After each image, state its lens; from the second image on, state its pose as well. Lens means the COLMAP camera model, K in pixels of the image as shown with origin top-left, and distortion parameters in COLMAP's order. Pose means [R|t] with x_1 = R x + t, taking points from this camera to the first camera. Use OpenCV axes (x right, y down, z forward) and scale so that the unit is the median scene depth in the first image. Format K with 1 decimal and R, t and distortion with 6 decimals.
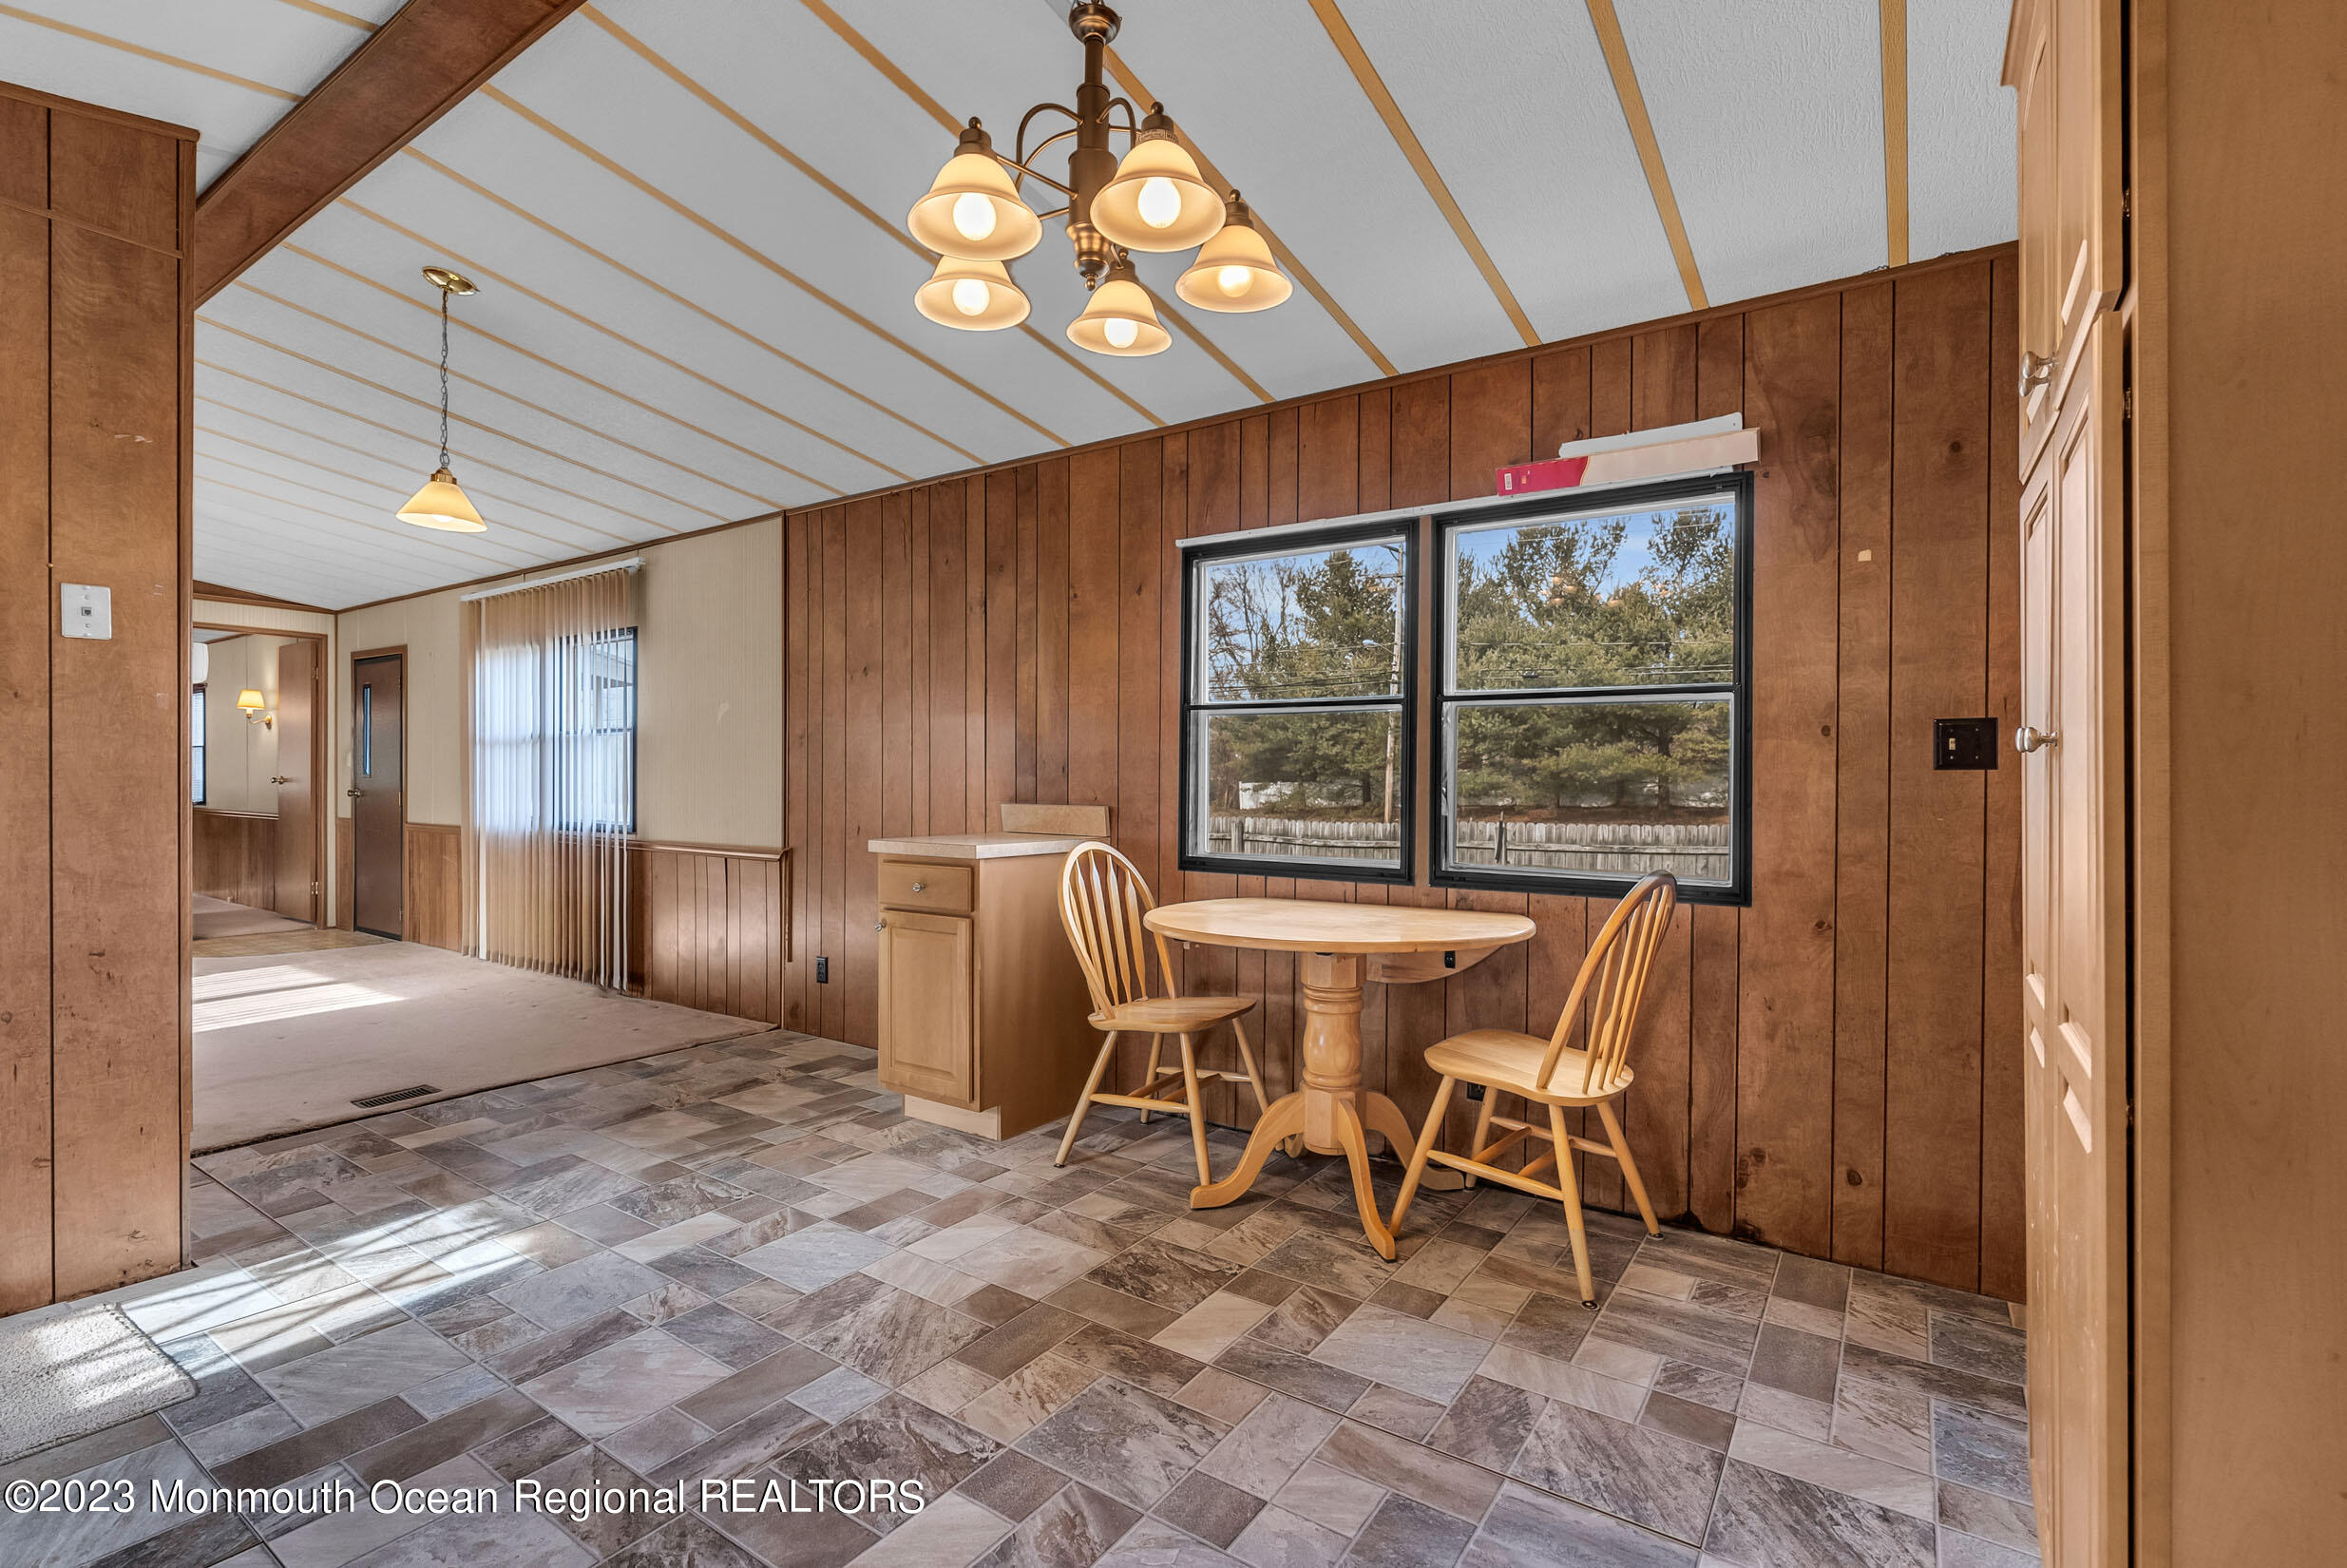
lens RADIAL K [[1082.1, 0, 1202.4], [0, 1082.1, 785.2], [0, 0, 1]] dist [-0.011691, 0.004361]
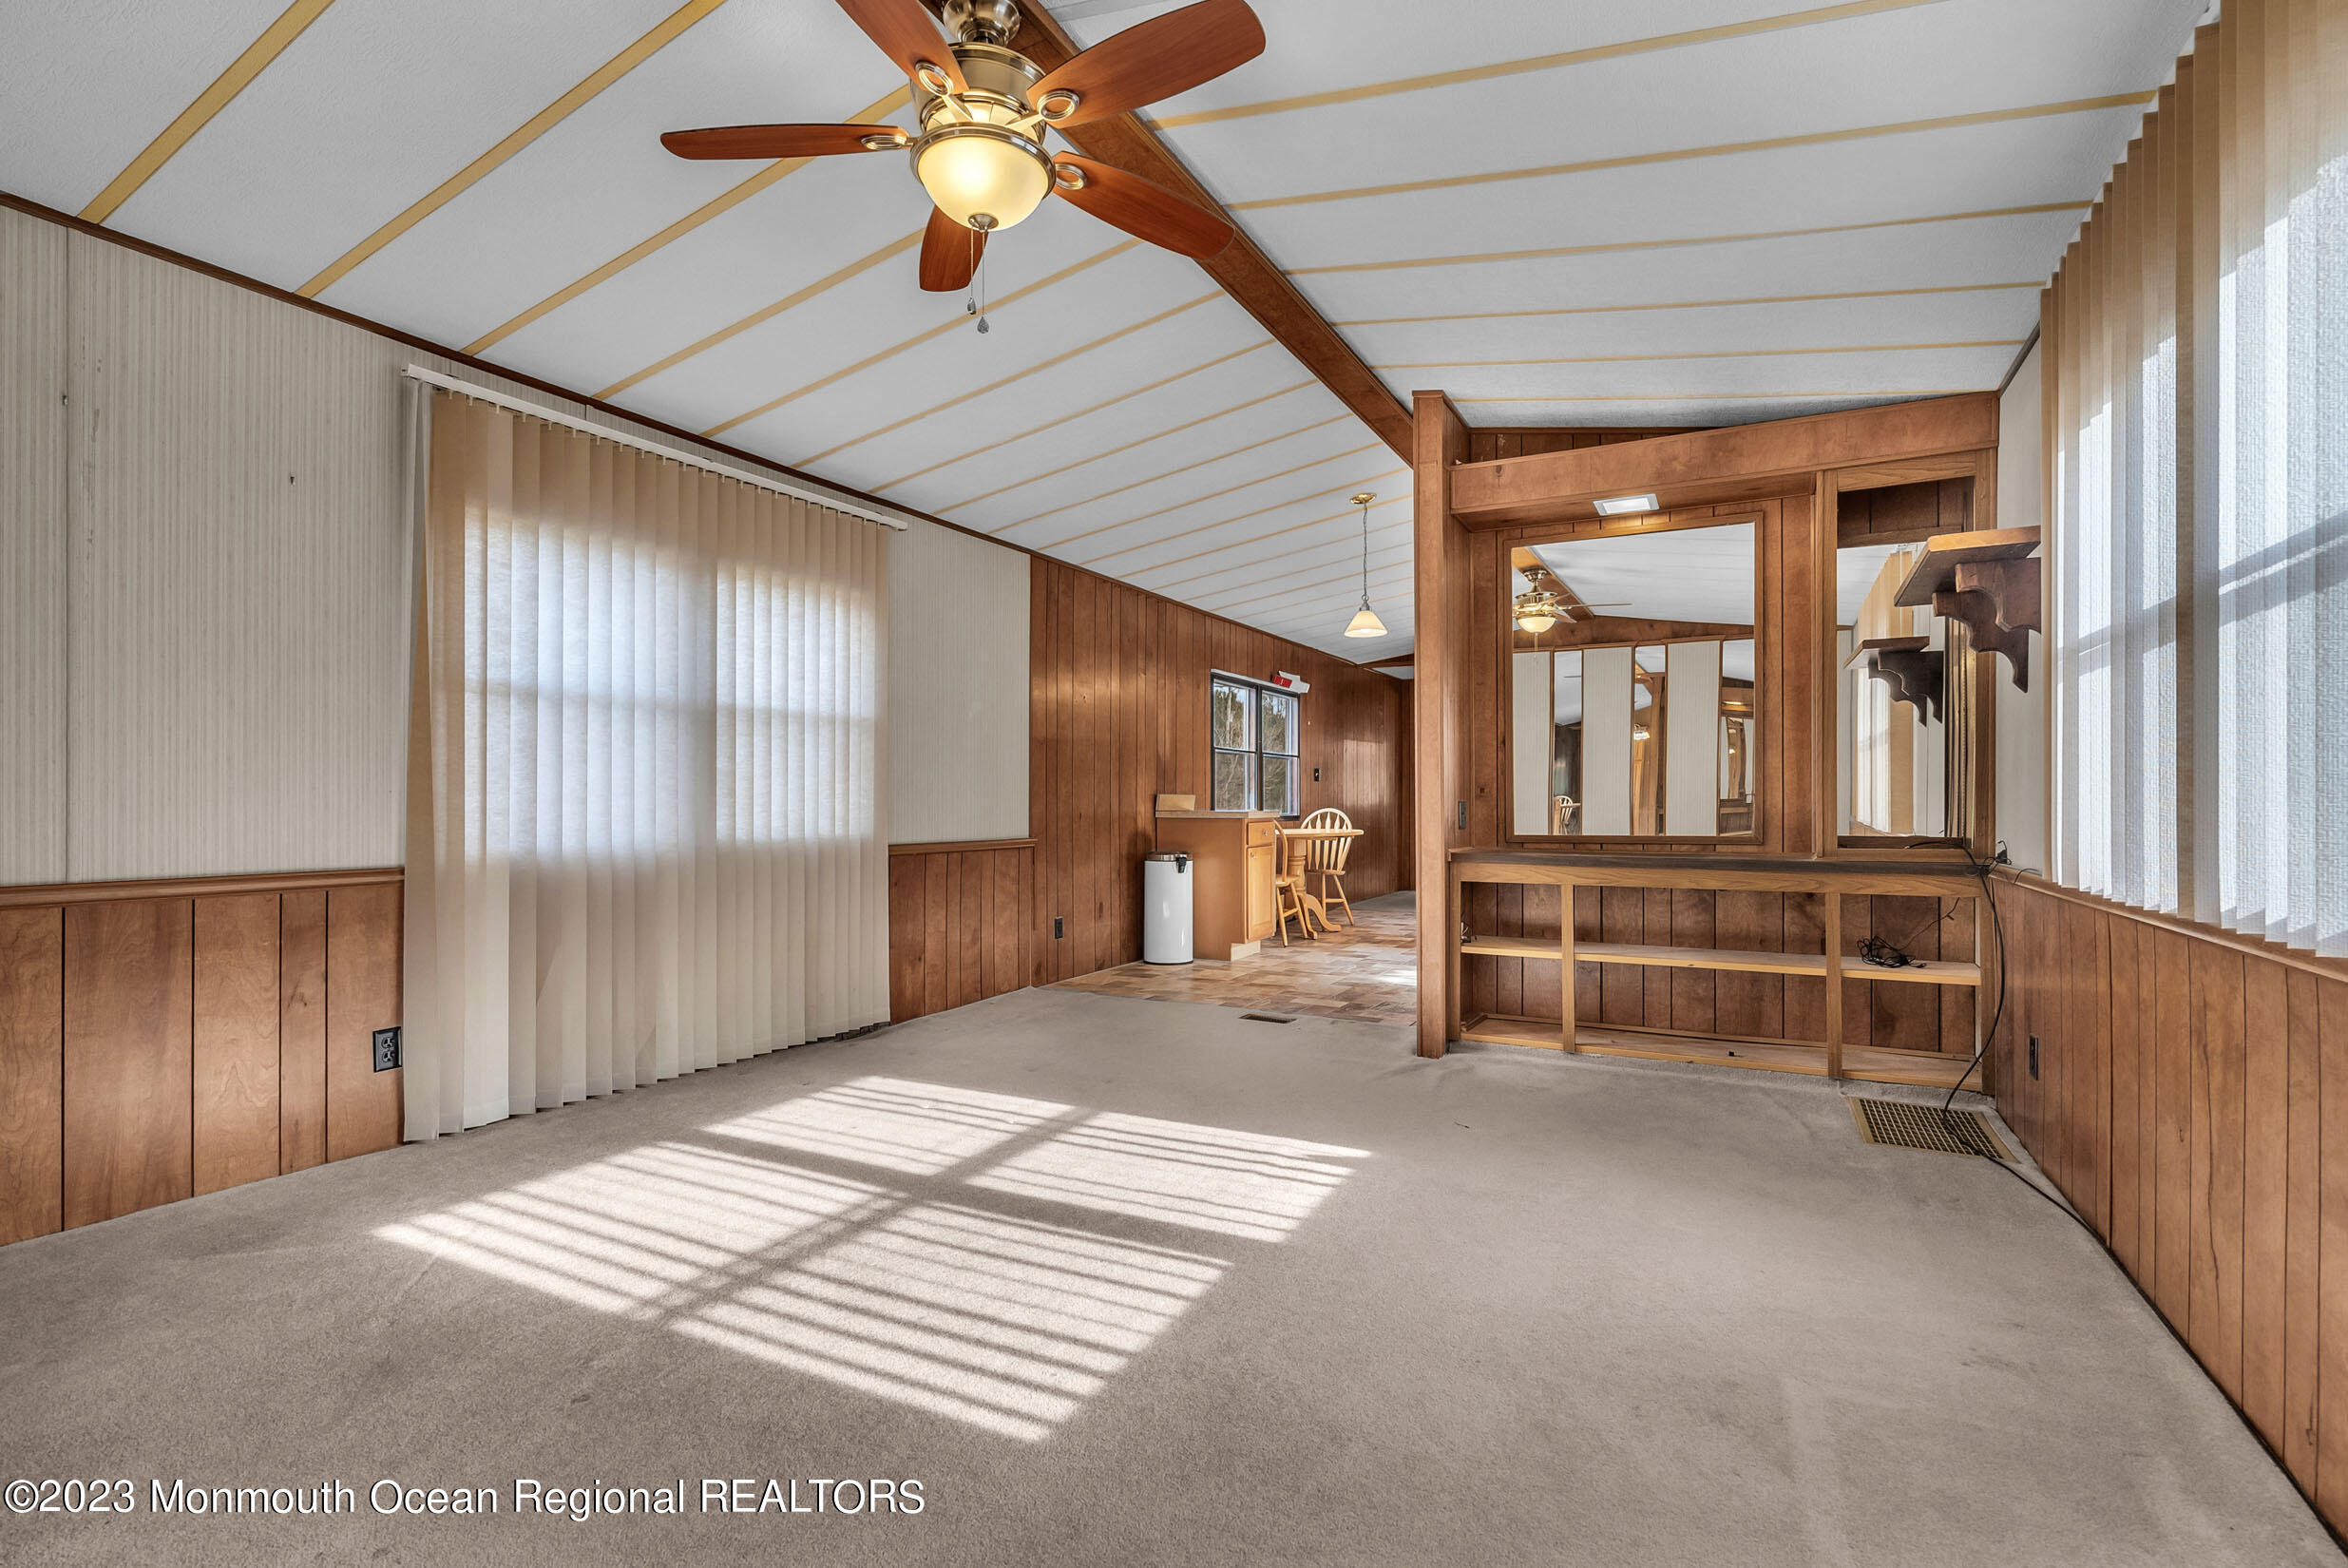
lens RADIAL K [[1082.5, 0, 1181.0], [0, 1082.5, 798.0], [0, 0, 1]] dist [-0.011691, 0.004361]
pose [[-0.110840, -0.007861, 0.993807, -3.219235], [0.001975, 0.999965, 0.008130, 0.014028], [-0.993836, 0.002864, -0.110821, 1.960374]]
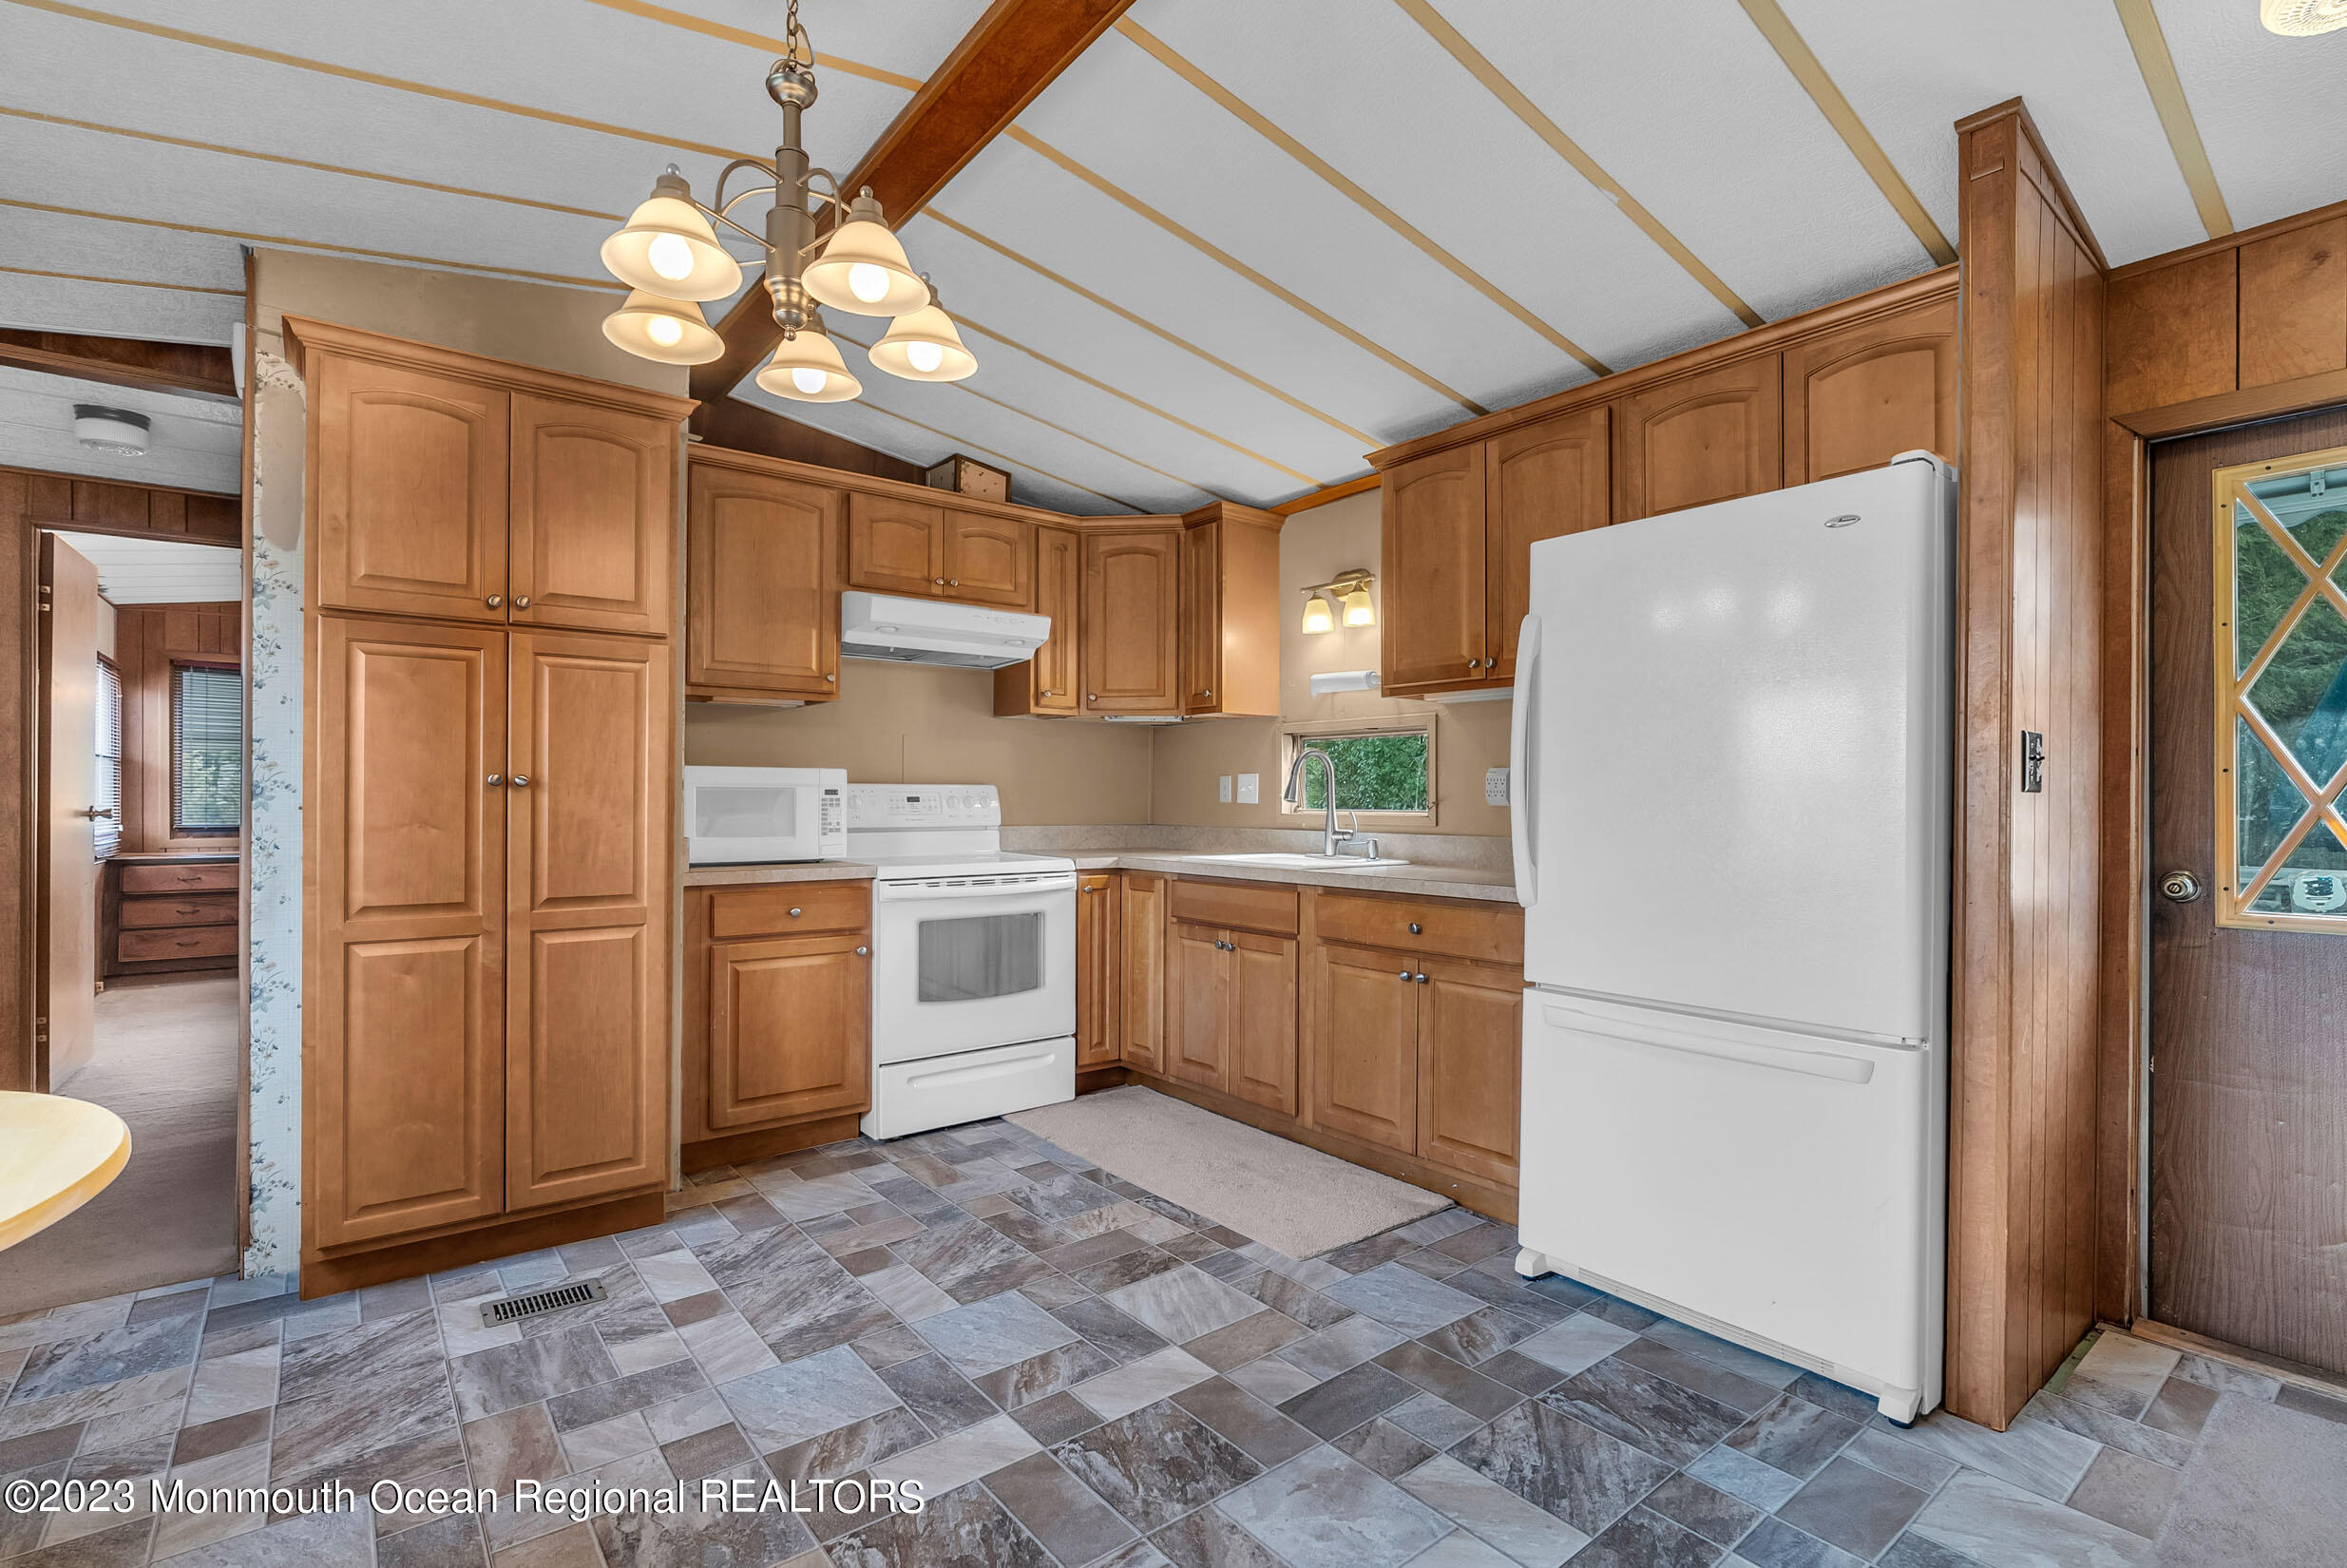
lens RADIAL K [[1082.1, 0, 1176.9], [0, 1082.1, 801.1], [0, 0, 1]] dist [-0.011691, 0.004361]
pose [[-0.950165, -0.008193, 0.311640, -0.571595], [-0.004491, 0.999911, 0.012595, -0.016059], [-0.311716, 0.010568, -0.950117, 1.359342]]
